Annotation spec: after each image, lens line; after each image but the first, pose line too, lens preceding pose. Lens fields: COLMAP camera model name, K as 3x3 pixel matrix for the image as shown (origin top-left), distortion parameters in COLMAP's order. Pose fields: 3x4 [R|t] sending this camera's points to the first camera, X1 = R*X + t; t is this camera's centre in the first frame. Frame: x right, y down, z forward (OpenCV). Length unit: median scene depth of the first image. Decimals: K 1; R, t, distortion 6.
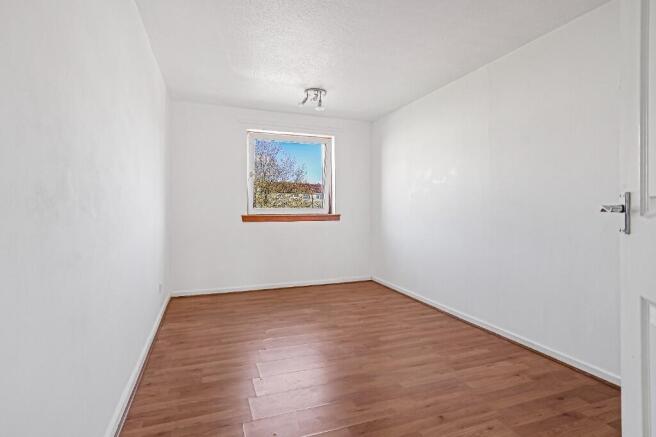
lens RADIAL K [[313.9, 0, 327.6], [0, 313.9, 210.8], [0, 0, 1]] dist [0.002260, 0.000179]
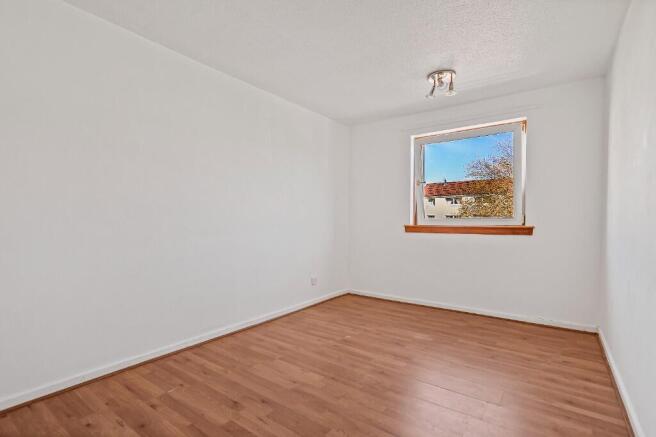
lens RADIAL K [[320.0, 0, 328.7], [0, 320.0, 225.6], [0, 0, 1]] dist [0.028805, 0.000127]
pose [[0.569209, 0.015304, -0.822051, 0.414121], [-0.009276, 0.999883, 0.012192, 0.005279], [0.822141, 0.000686, 0.569284, 0.232116]]
